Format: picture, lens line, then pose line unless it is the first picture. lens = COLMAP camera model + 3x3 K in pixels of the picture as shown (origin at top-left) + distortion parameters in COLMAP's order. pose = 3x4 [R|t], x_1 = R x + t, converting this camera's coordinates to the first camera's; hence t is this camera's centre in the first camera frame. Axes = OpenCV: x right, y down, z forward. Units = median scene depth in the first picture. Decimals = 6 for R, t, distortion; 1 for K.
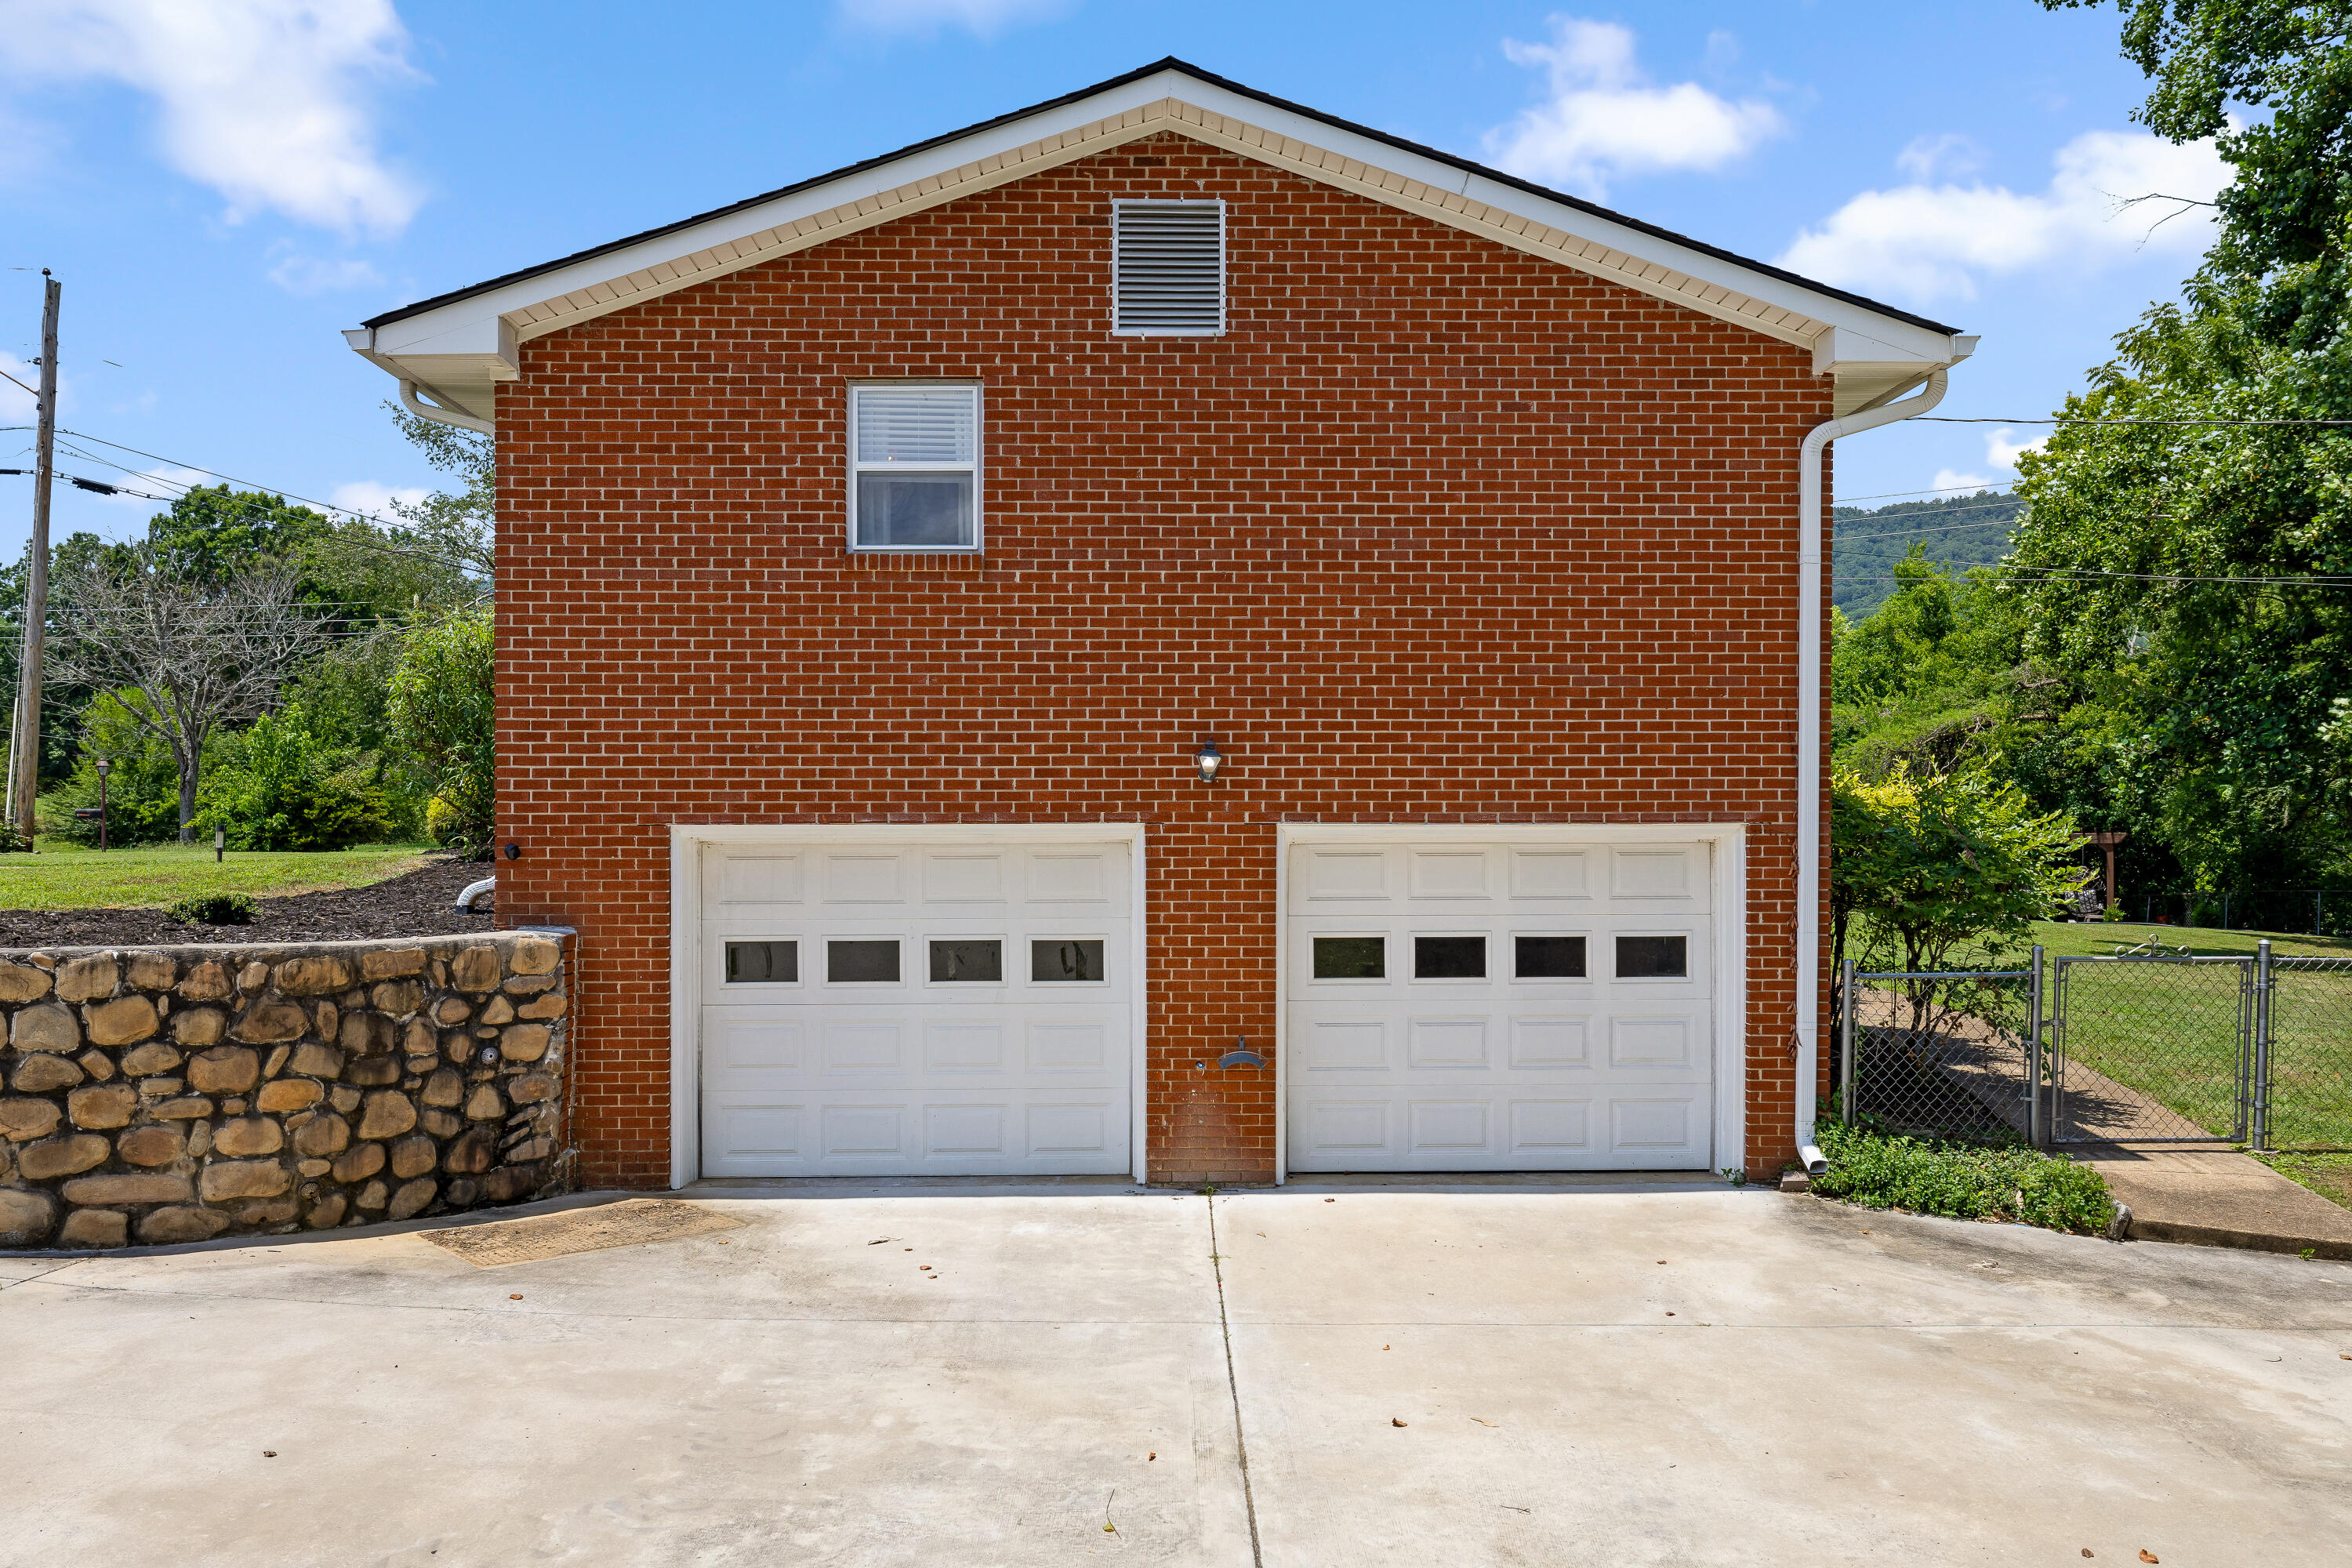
lens RADIAL K [[1641.1, 0, 1176.2], [0, 1641.1, 780.1], [0, 0, 1]] dist [0.000495, -0.001099]
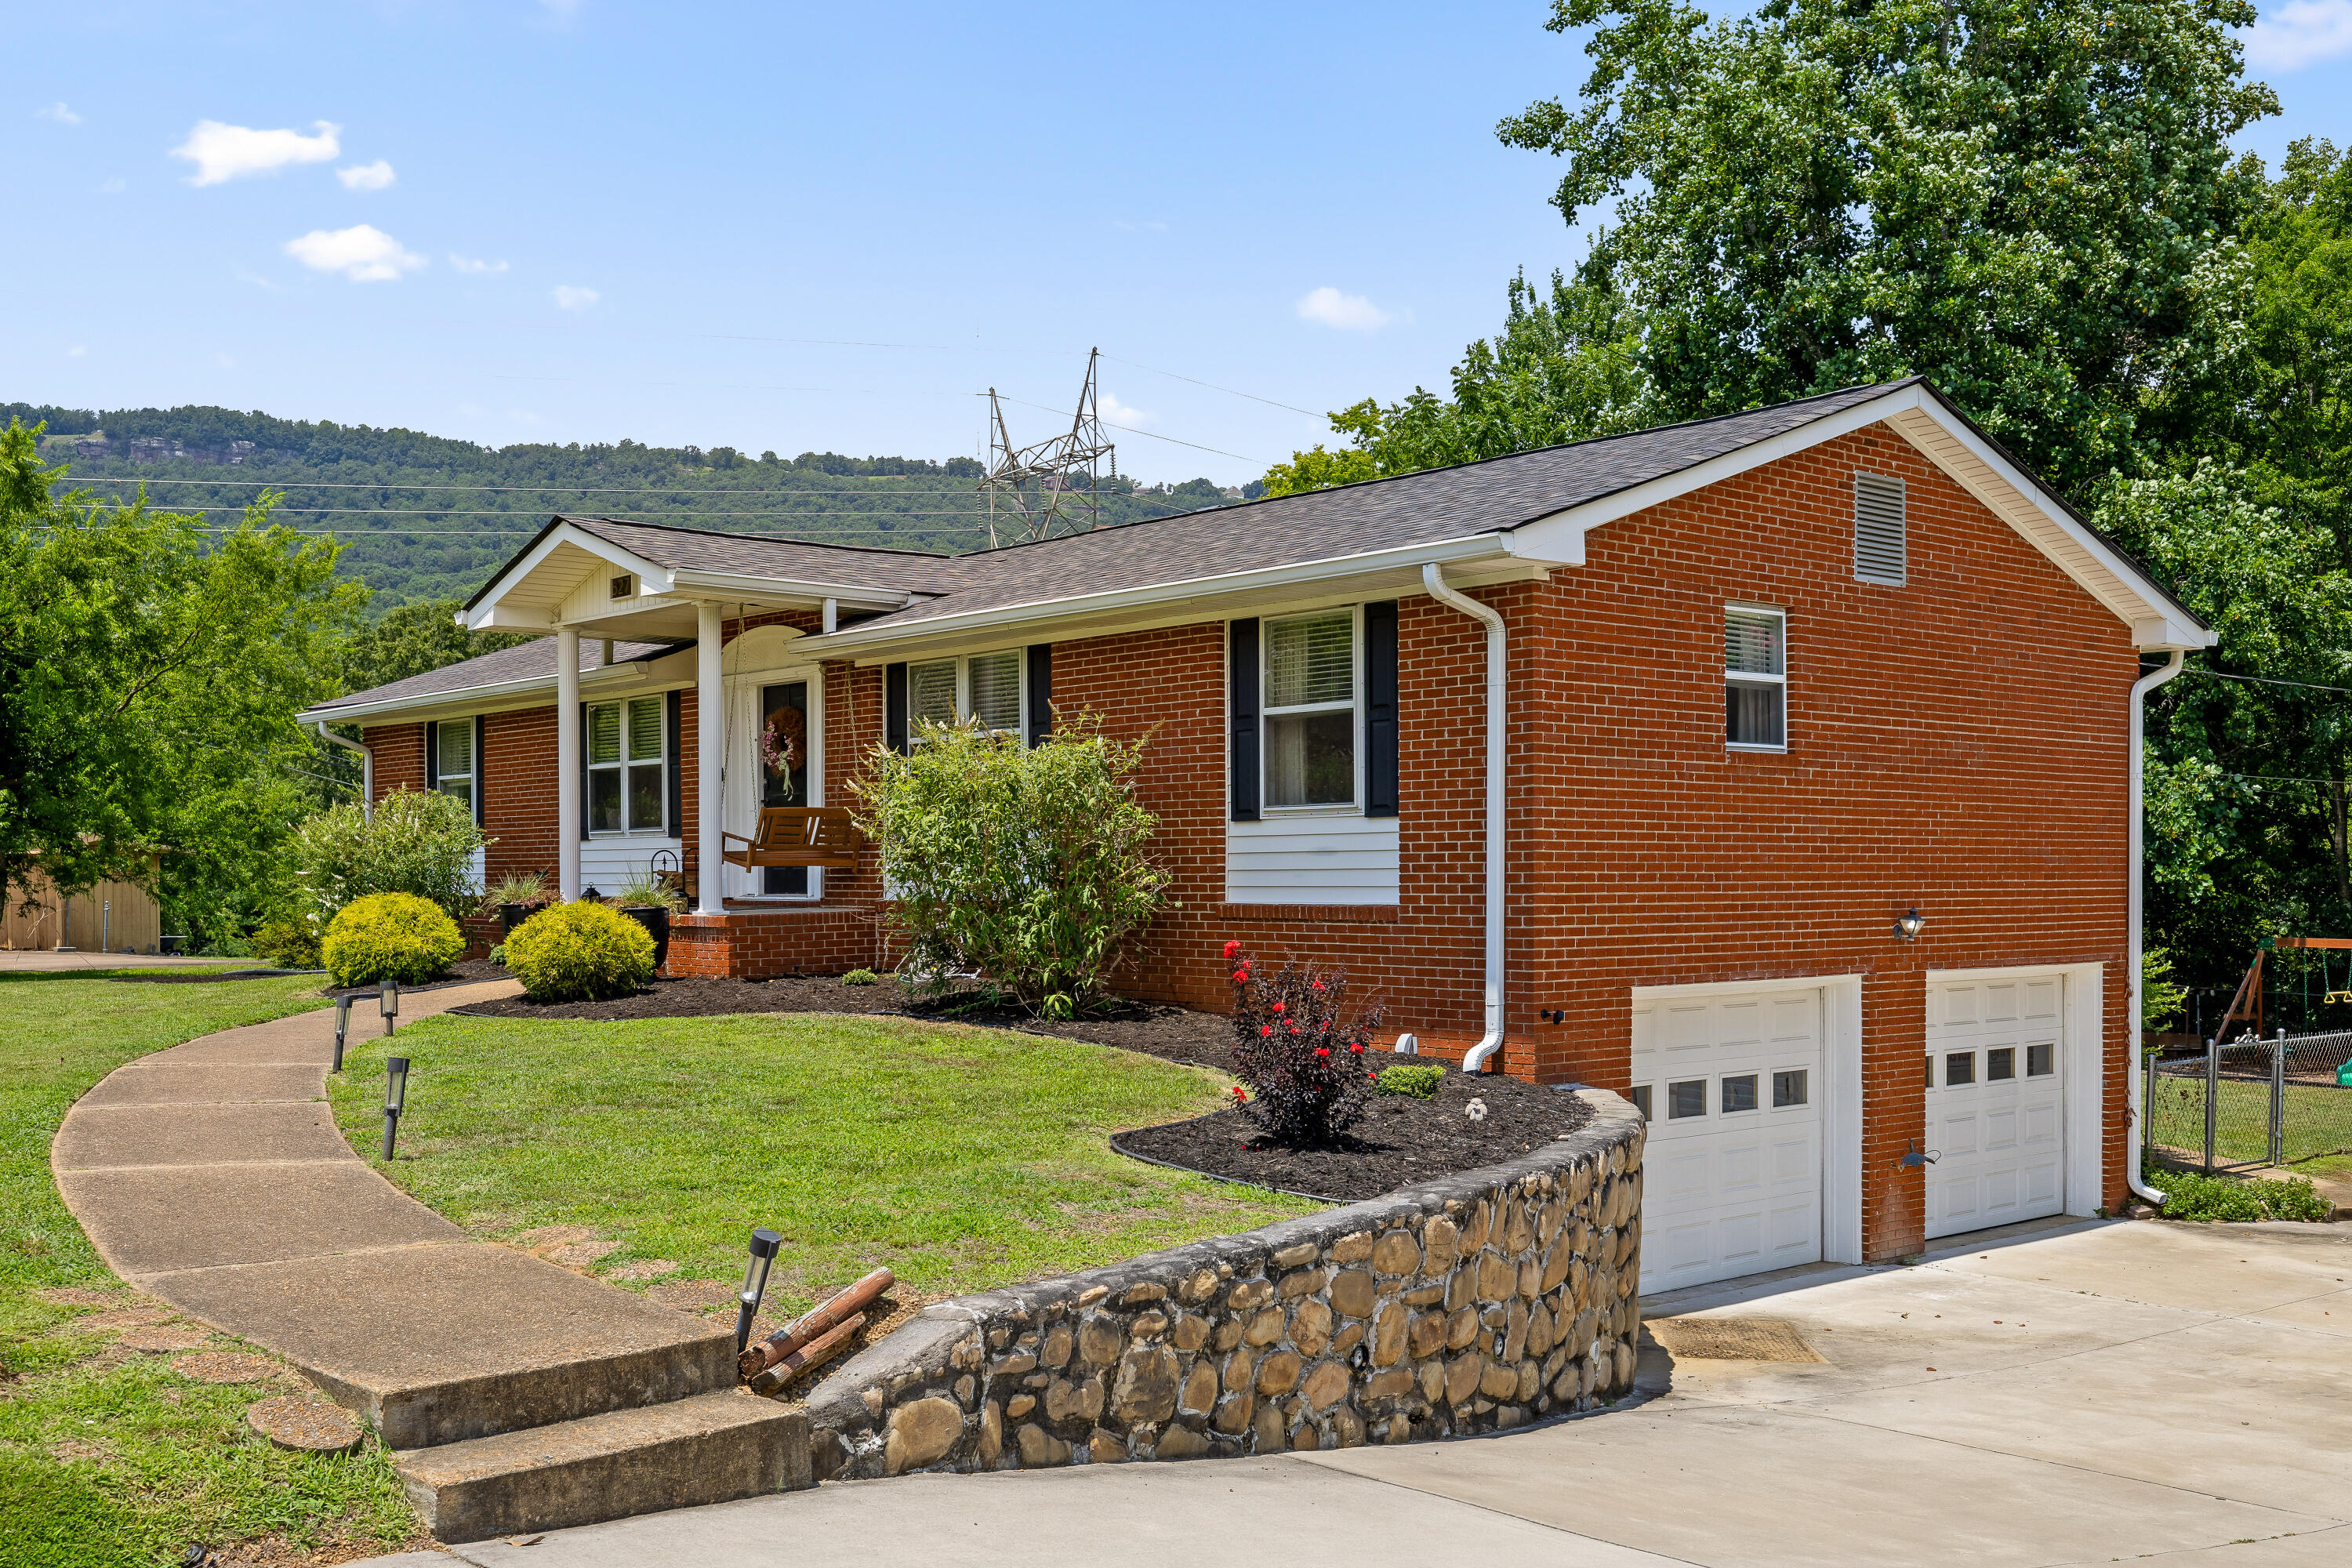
lens RADIAL K [[2358.8, 0, 1176.1], [0, 2358.8, 798.8], [0, 0, 1]] dist [0.061511, 0.000000]
pose [[0.753260, 0.018726, 0.657456, -1.597887], [-0.016040, 0.999820, -0.010099, -0.079572], [-0.657527, -0.002938, 0.753425, -0.012089]]
